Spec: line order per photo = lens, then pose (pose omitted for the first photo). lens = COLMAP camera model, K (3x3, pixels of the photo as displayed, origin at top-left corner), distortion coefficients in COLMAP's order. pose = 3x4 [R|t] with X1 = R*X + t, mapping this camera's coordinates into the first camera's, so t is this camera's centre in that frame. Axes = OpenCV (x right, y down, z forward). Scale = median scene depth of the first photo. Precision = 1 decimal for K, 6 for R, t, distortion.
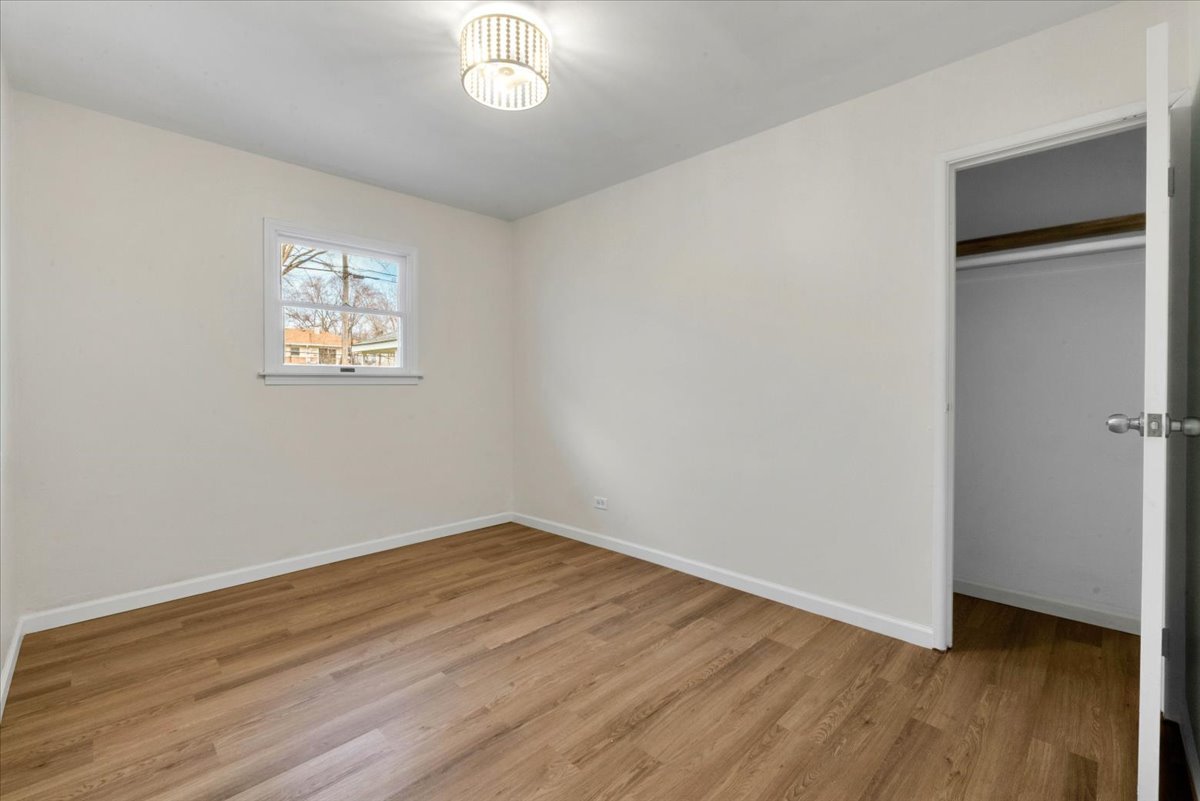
lens RADIAL K [[516.0, 0, 602.5], [0, 516.0, 382.7], [0, 0, 1]] dist [-0.001780, 0.000369]
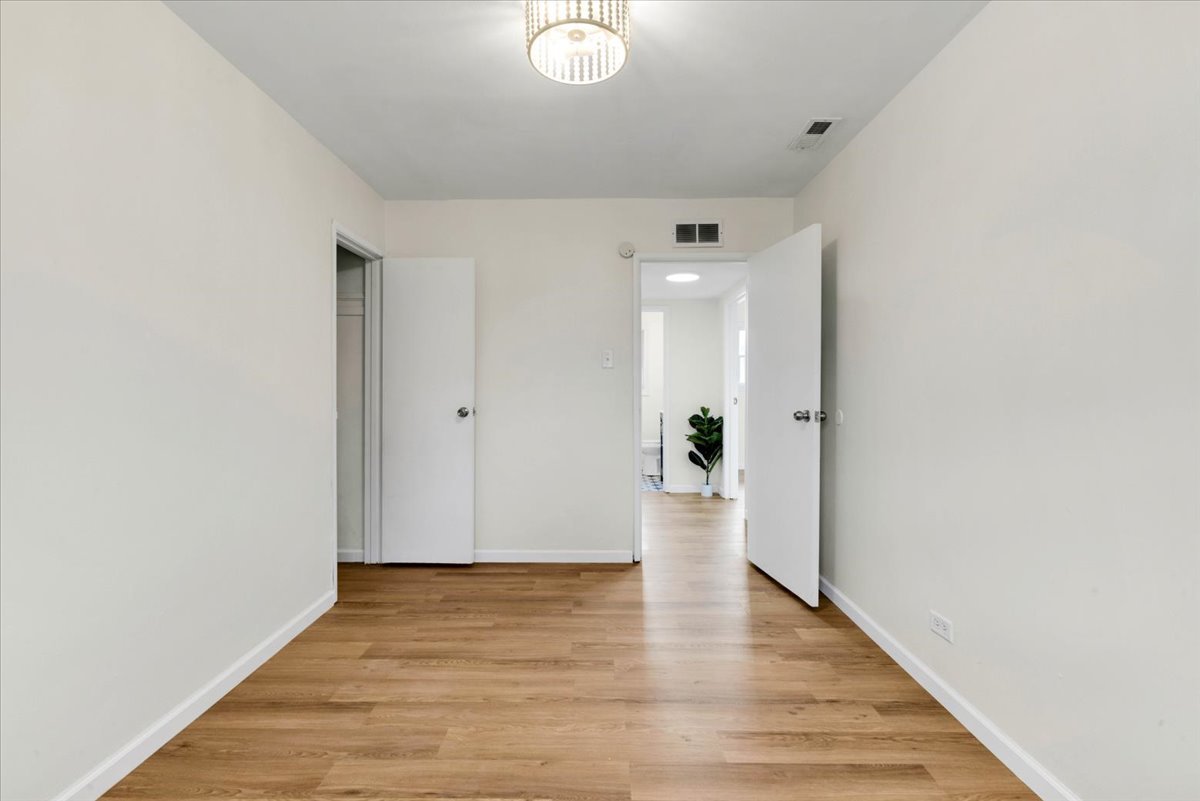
lens RADIAL K [[516.0, 0, 602.5], [0, 516.0, 382.7], [0, 0, 1]] dist [-0.001780, 0.000369]
pose [[-0.705523, 0.007759, 0.708645, -0.801016], [-0.003104, 0.999897, -0.014038, -0.022534], [-0.708681, -0.012103, -0.705426, 1.539747]]
